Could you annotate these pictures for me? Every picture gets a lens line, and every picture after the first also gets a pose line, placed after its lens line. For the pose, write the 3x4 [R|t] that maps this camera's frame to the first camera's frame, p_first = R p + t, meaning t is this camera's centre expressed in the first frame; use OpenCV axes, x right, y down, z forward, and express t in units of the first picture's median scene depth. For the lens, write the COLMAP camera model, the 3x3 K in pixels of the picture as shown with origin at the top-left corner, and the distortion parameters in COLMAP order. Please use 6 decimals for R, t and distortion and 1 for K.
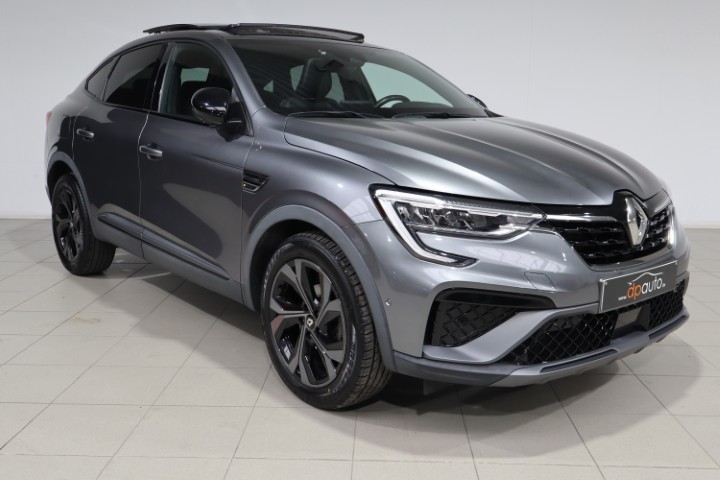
lens RADIAL K [[750.2, 0, 360.0], [0, 750.2, 240.0], [0, 0, 1]] dist [0.018136, 0.015305]
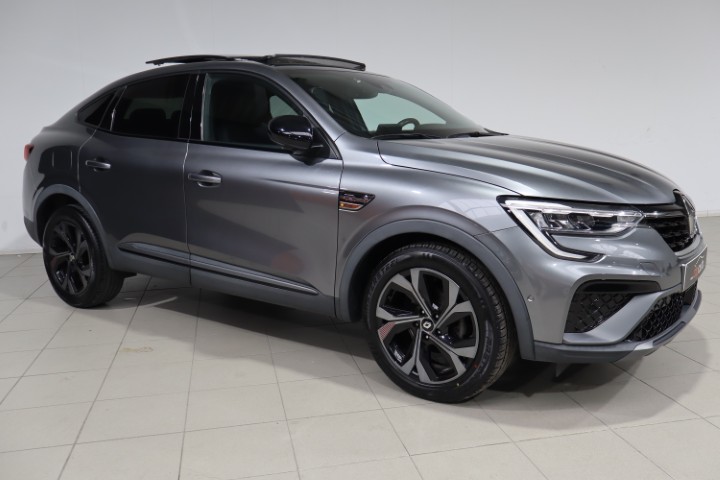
lens RADIAL K [[690.8, 0, 360.0], [0, 690.8, 240.0], [0, 0, 1]] dist [0.005710, 0.006896]
pose [[0.966095, -0.069128, 0.248760, -0.397583], [0.073590, 0.997251, -0.008672, -0.012821], [-0.247477, 0.026684, 0.968526, 0.042867]]
